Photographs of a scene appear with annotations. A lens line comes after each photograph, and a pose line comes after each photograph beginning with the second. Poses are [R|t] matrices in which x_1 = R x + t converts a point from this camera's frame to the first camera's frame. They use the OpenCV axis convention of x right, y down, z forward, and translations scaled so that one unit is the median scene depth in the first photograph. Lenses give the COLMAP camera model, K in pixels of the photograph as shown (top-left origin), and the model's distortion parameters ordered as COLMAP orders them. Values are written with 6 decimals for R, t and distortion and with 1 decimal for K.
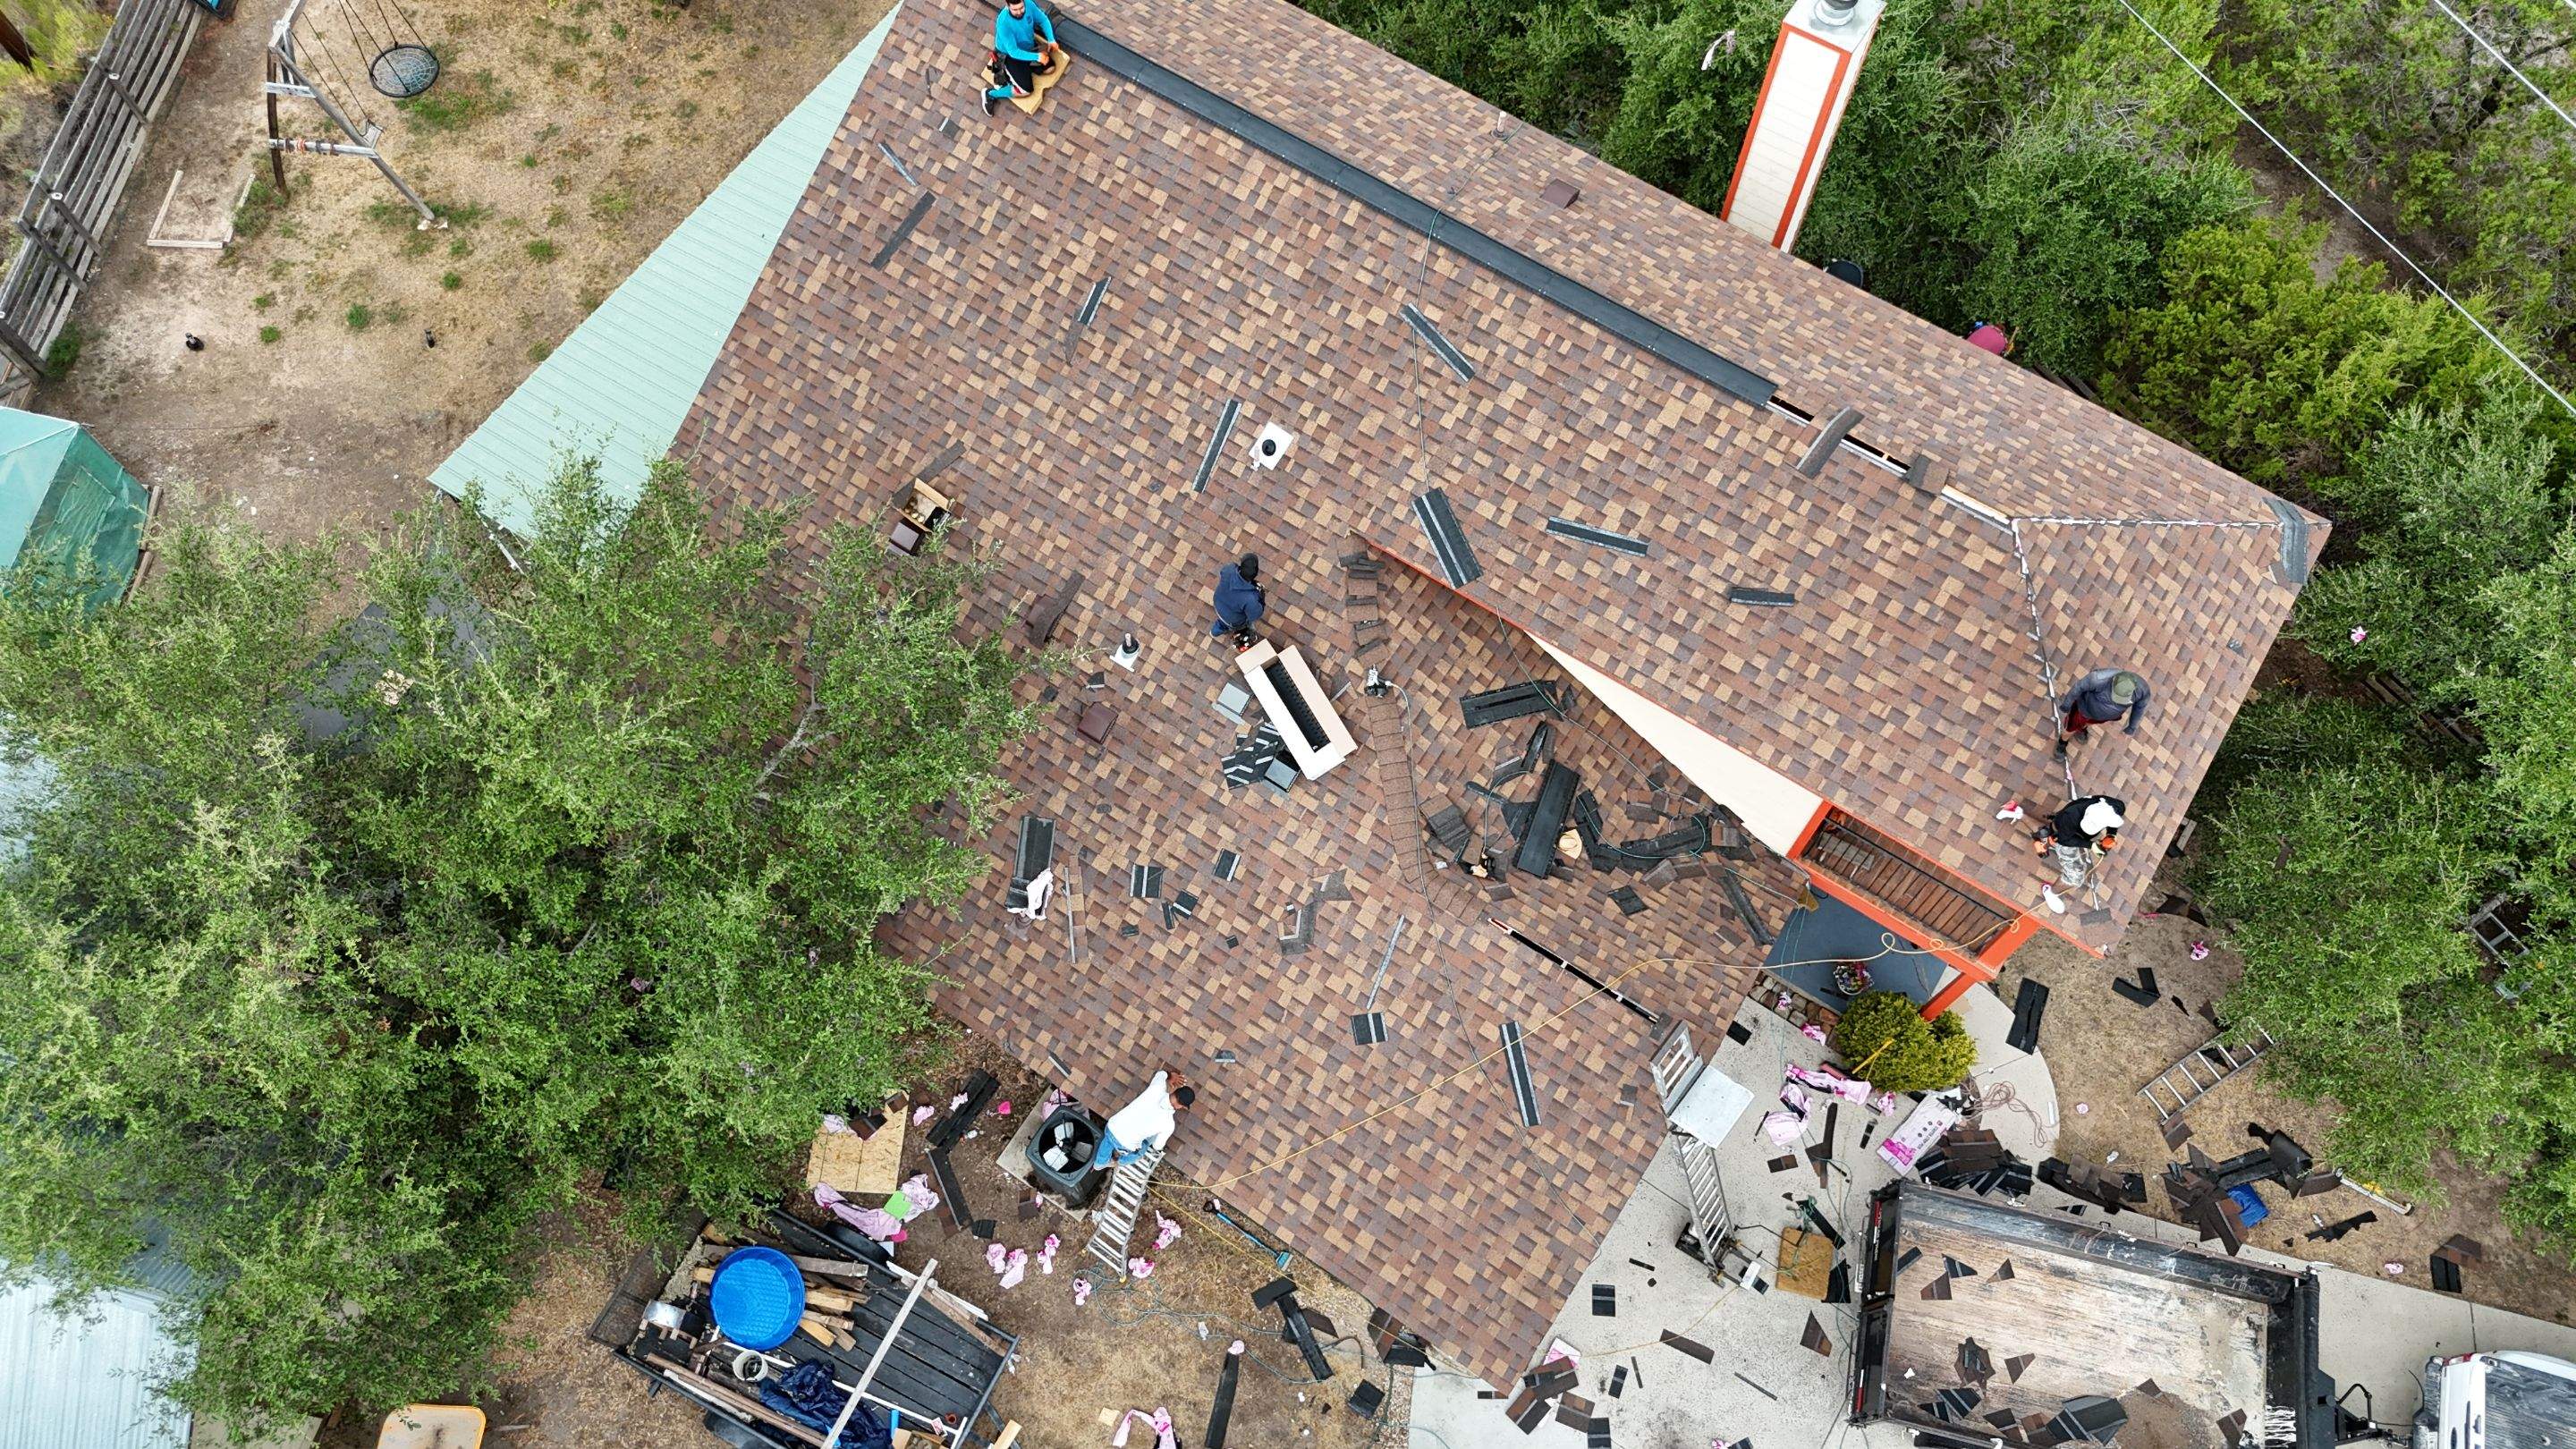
lens RADIAL K [[1877.4, 0, 1308.4], [0, 1877.4, 722.7], [0, 0, 1]] dist [0.109858, -0.113048]
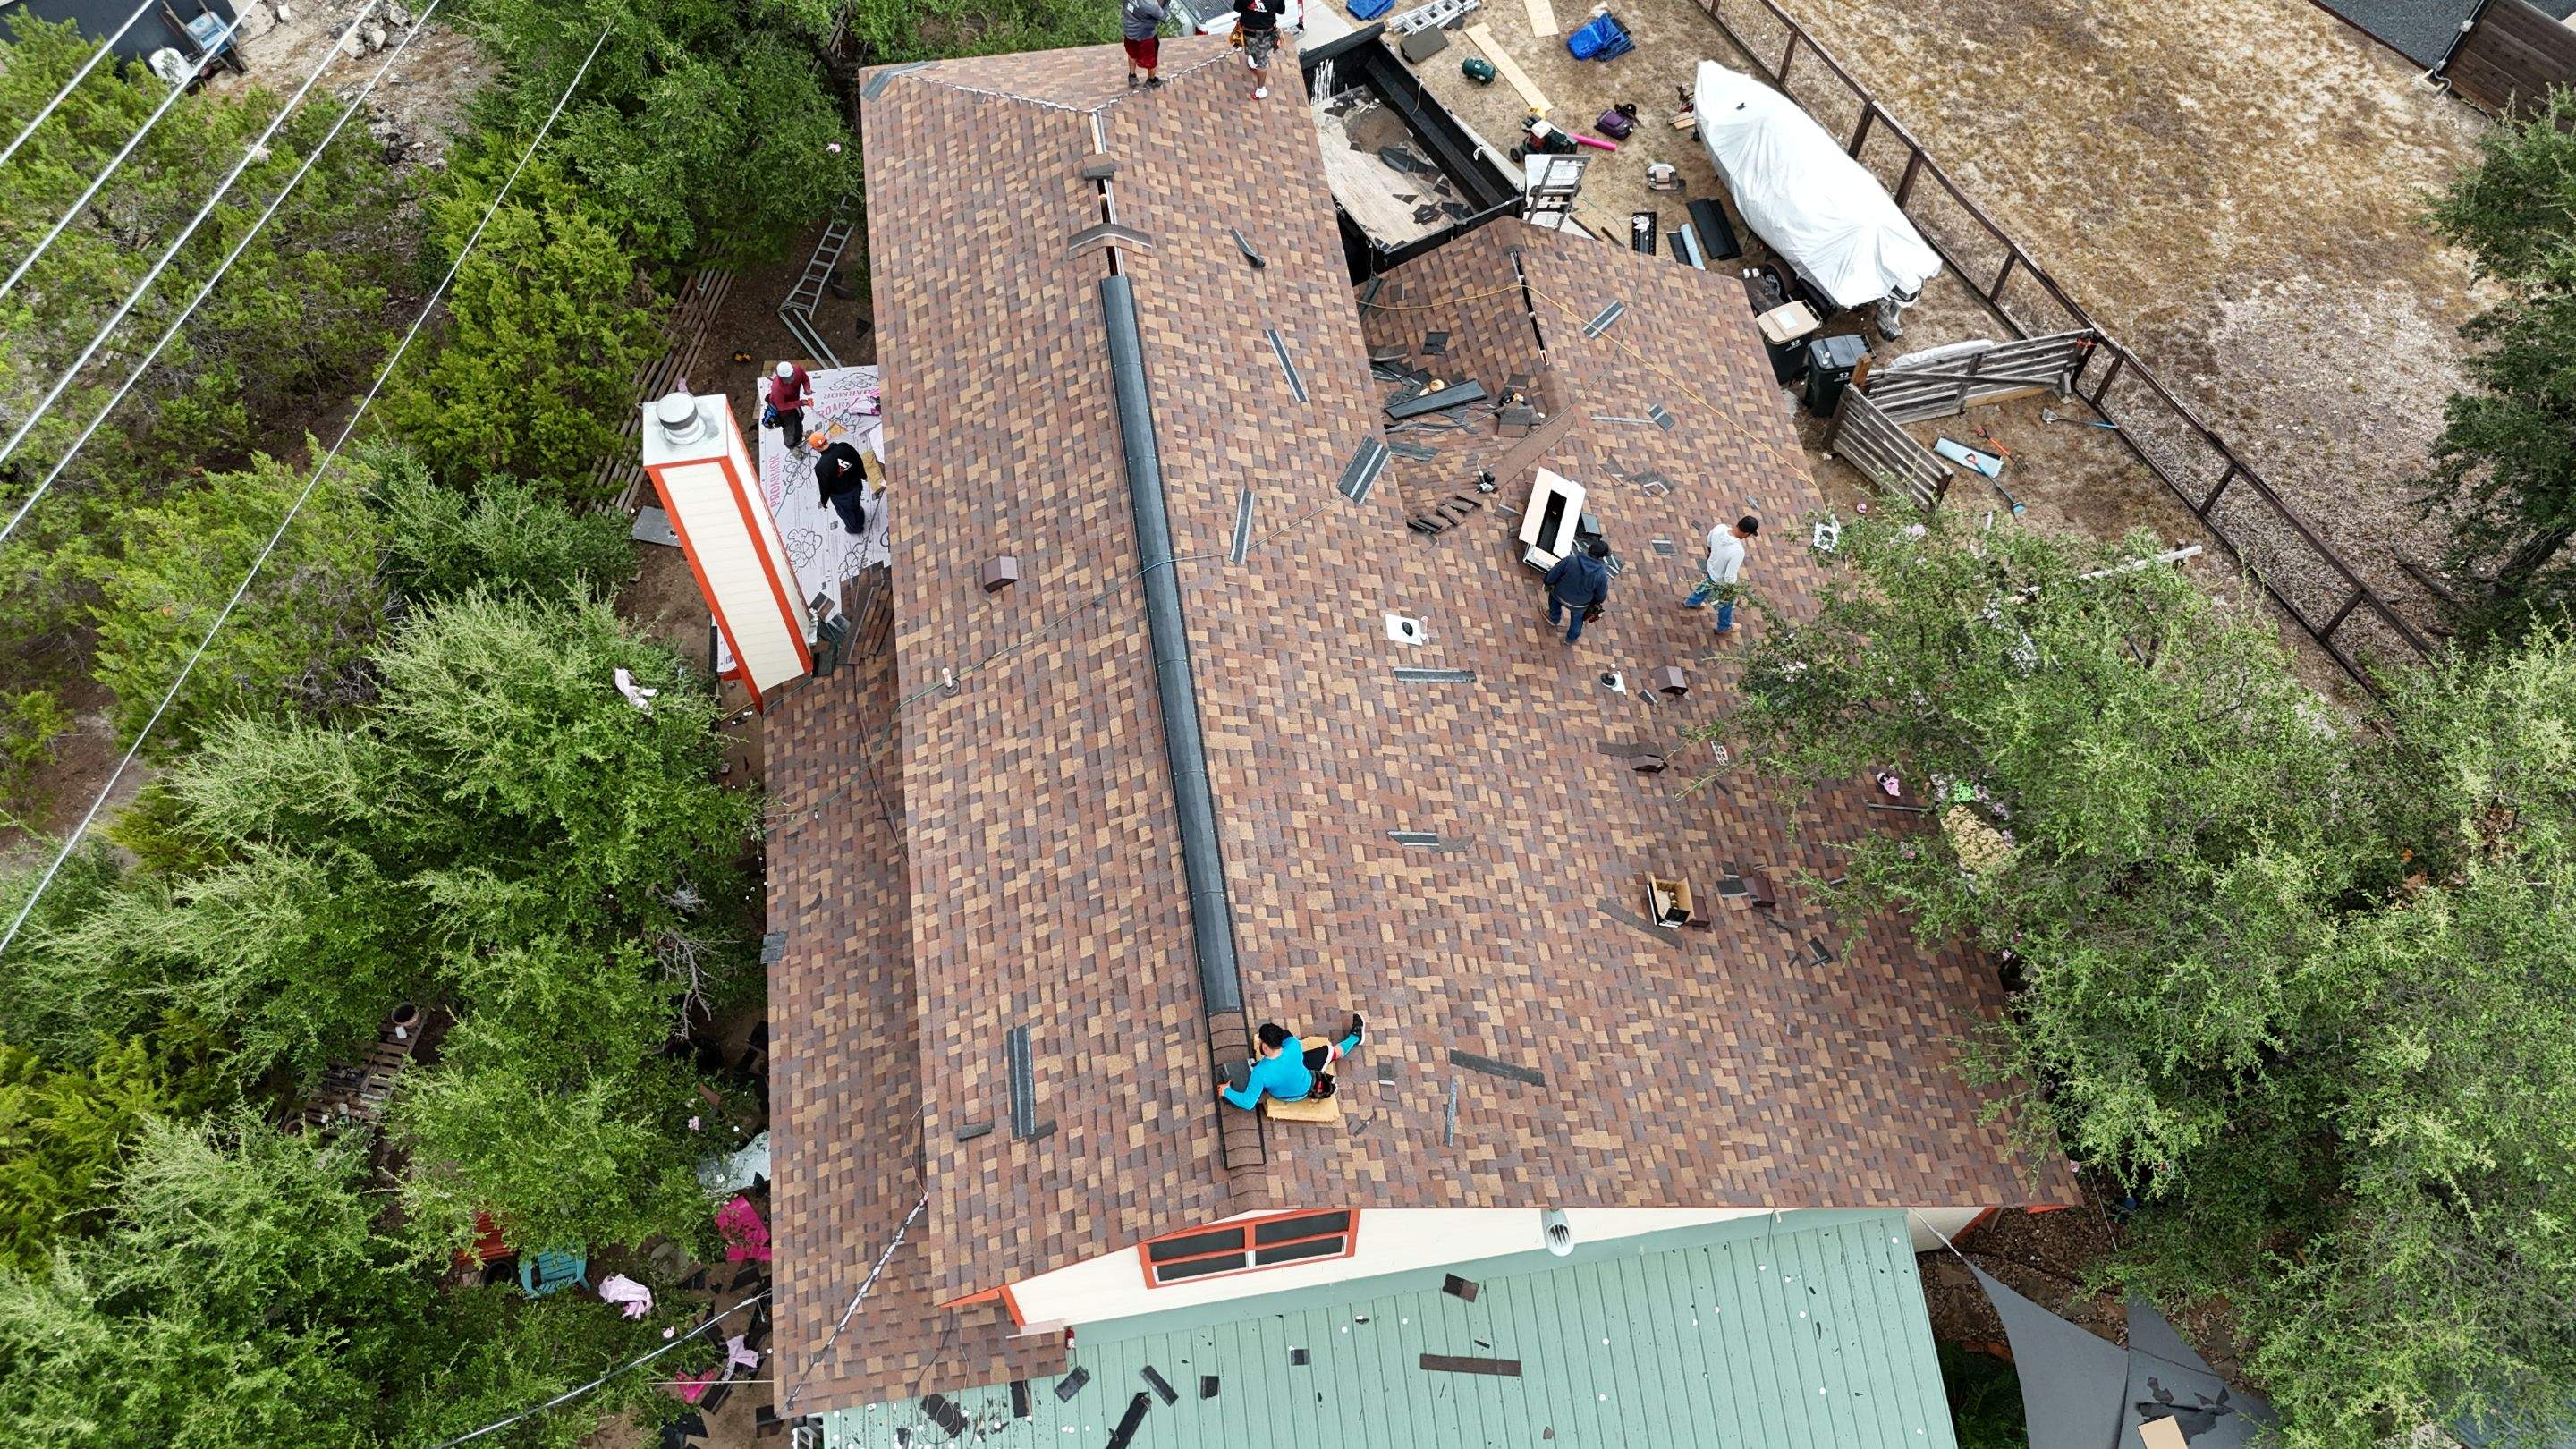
lens RADIAL K [[1930.3, 0, 1304.8], [0, 1930.3, 700.4], [0, 0, 1]] dist [0.117816, -0.135715]
pose [[-0.677000, -0.637597, 0.367616, -0.385472], [0.661271, -0.307684, 0.684143, -0.895418], [-0.323098, 0.706259, 0.629926, 0.388372]]
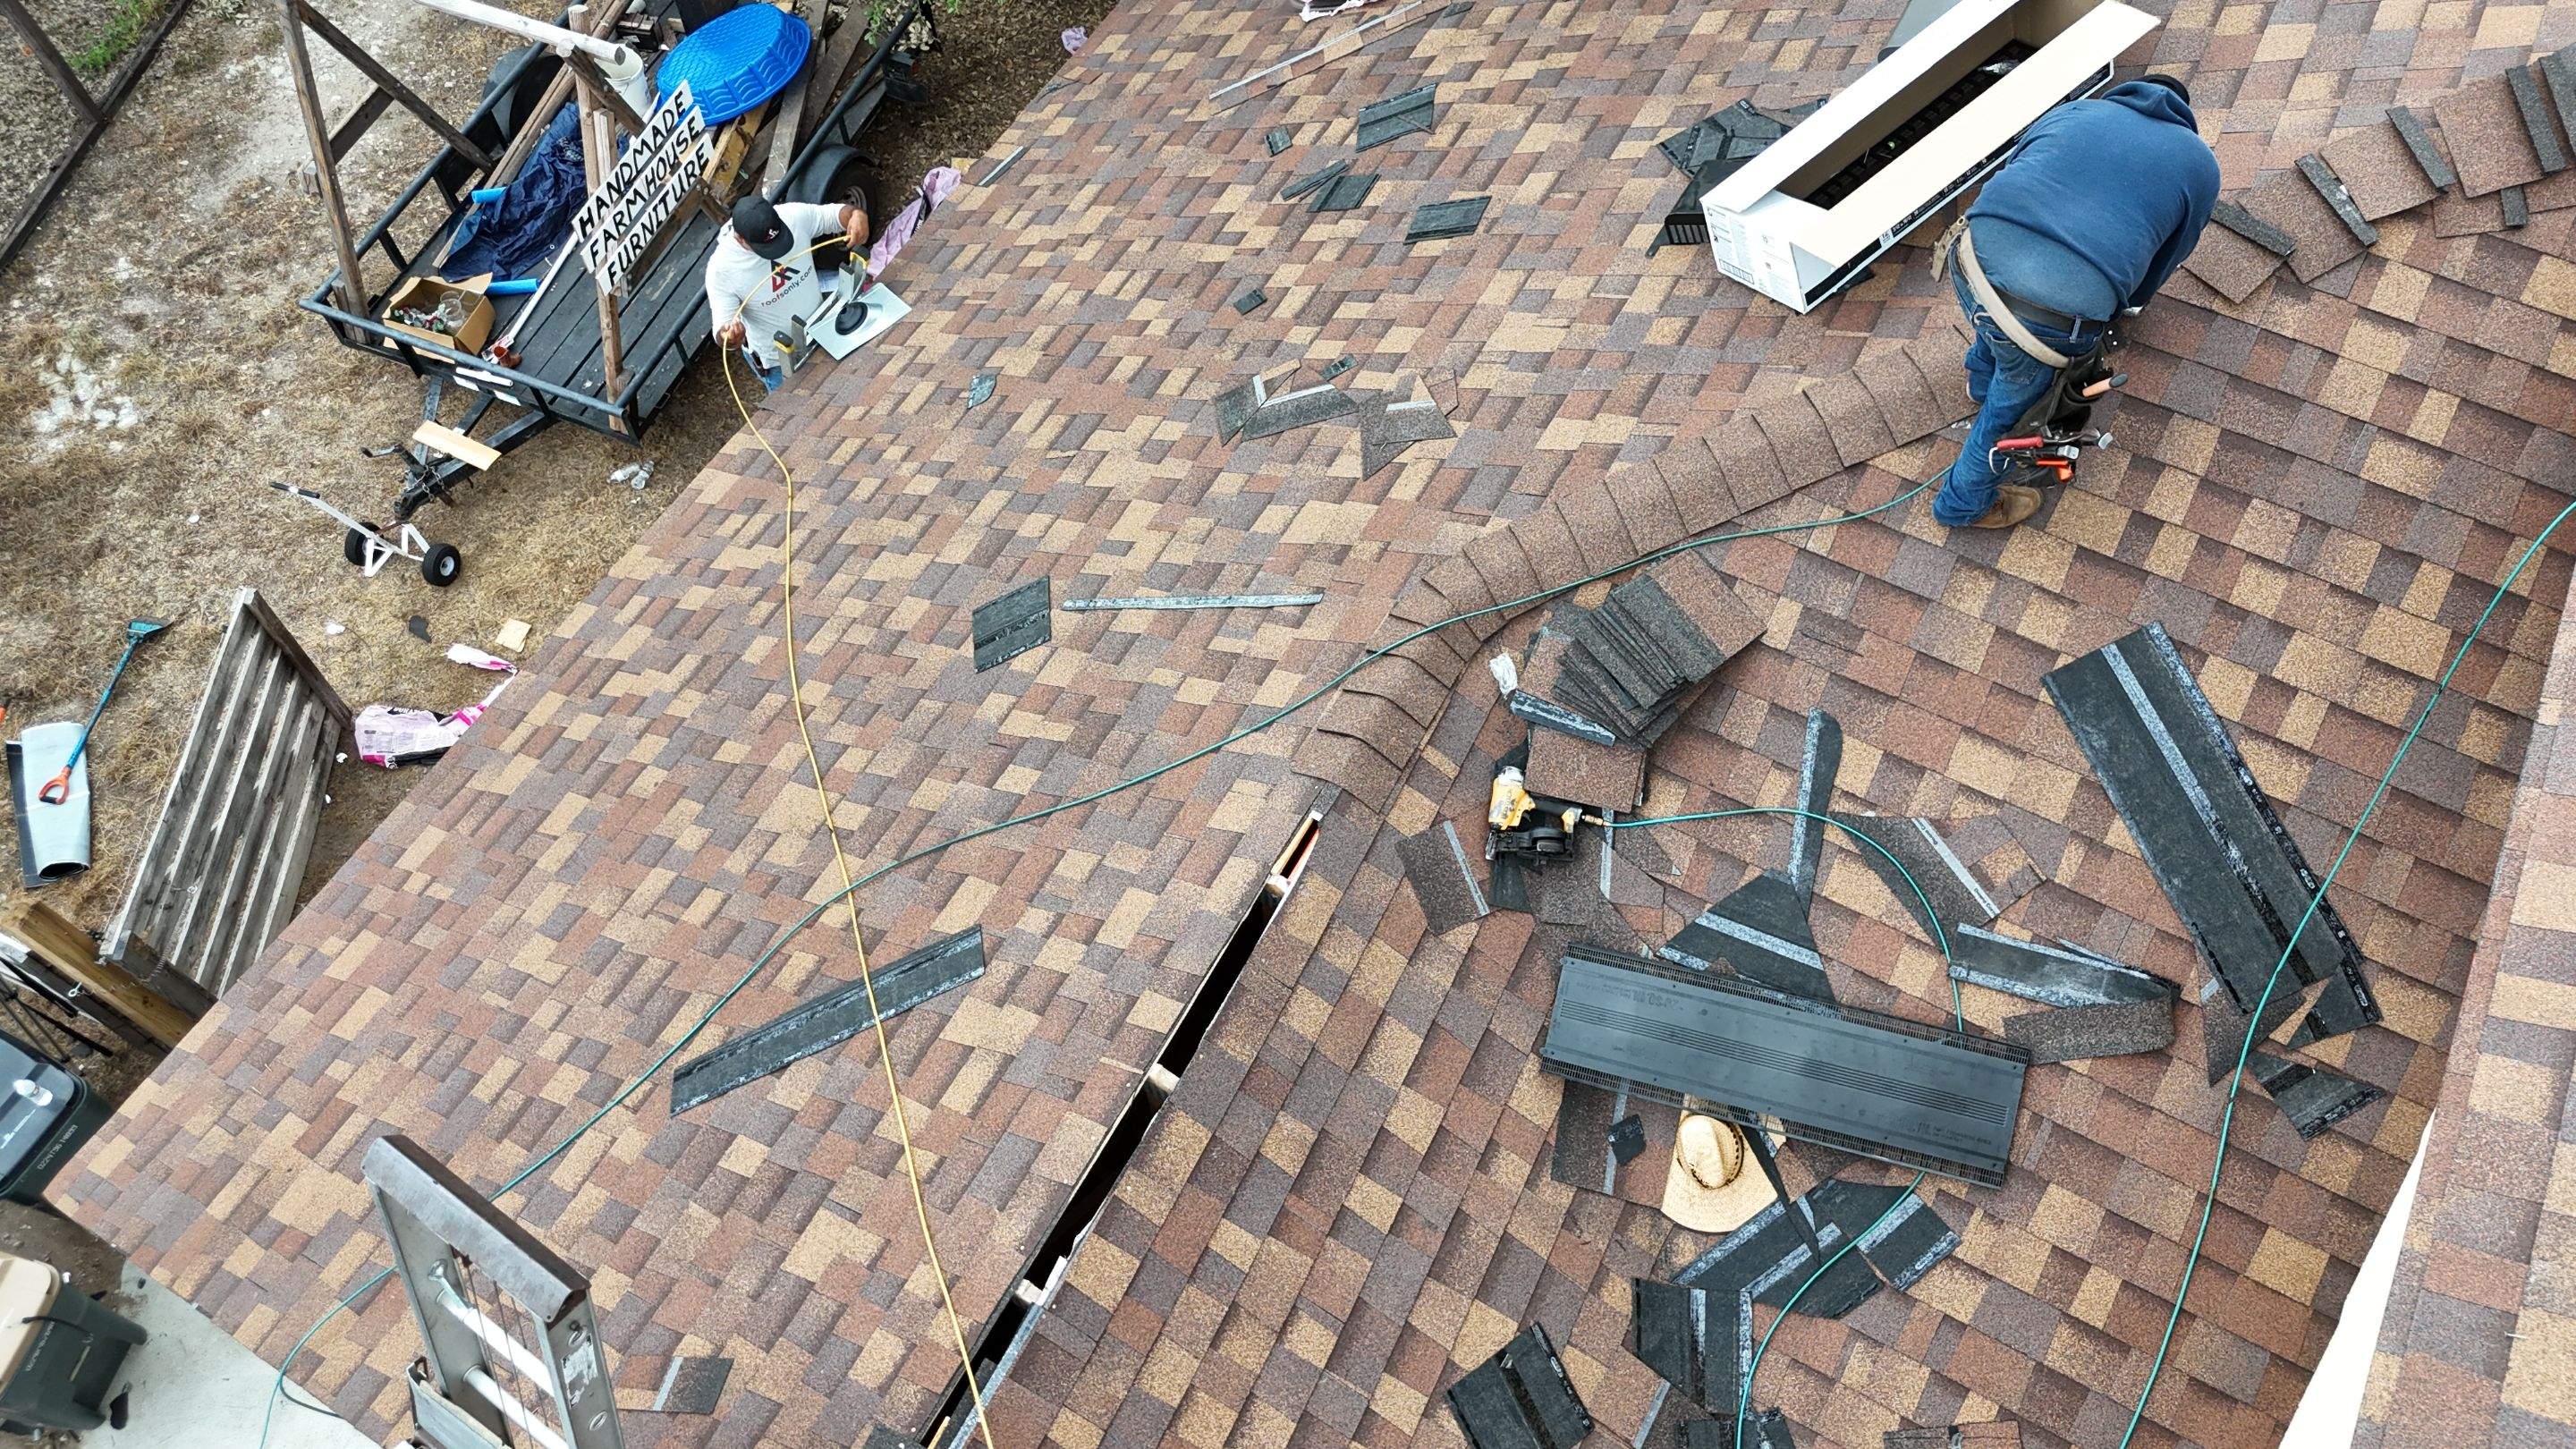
lens RADIAL K [[1903.8, 0, 1289.9], [0, 1903.8, 724.1], [0, 0, 1]] dist [0.084913, -0.084899]
pose [[0.082232, 0.849925, -0.520447, 0.220477], [-0.902551, 0.284978, 0.322783, 0.013189], [0.422658, 0.443187, 0.790535, 0.736471]]
